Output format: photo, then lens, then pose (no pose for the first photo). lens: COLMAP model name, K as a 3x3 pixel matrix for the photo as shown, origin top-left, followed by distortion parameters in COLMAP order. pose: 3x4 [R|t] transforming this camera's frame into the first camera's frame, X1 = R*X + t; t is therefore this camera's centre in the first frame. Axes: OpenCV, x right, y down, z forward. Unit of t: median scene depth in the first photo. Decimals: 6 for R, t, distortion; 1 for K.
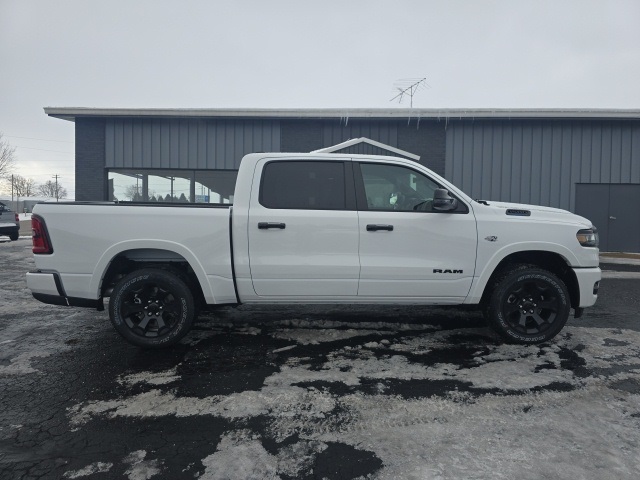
lens RADIAL K [[430.0, 0, 317.6], [0, 430.0, 236.9], [0, 0, 1]] dist [0.069103, -0.070505]
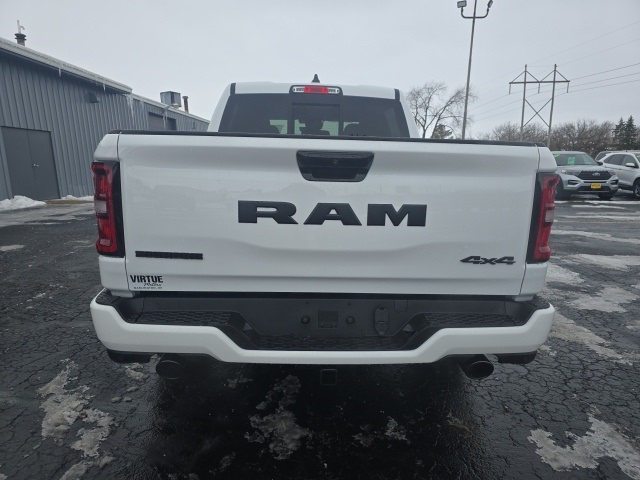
lens RADIAL K [[430.0, 0, 317.6], [0, 430.0, 236.9], [0, 0, 1]] dist [0.069103, -0.070505]
pose [[-0.010453, -0.183674, 0.982932, -1.024502], [0.059632, 0.981121, 0.183970, -0.077263], [-0.998166, 0.060537, 0.000697, 1.167612]]
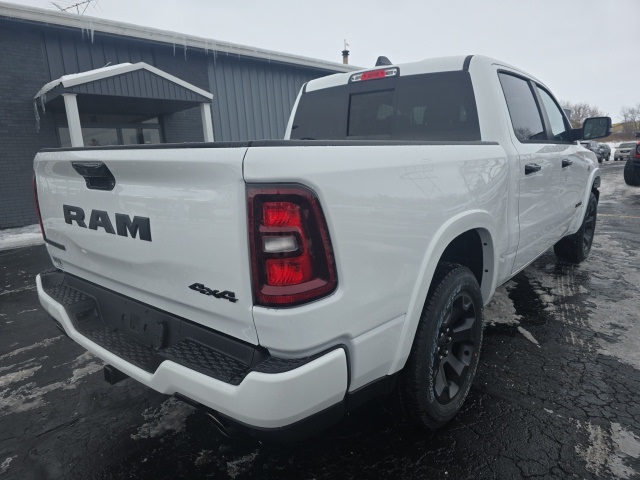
lens RADIAL K [[430.0, 0, 317.6], [0, 430.0, 236.9], [0, 0, 1]] dist [0.069103, -0.070505]
pose [[0.669805, -0.176408, 0.721278, -0.808569], [0.097421, 0.983850, 0.150159, -0.053070], [-0.736118, -0.030310, 0.676174, 0.745133]]
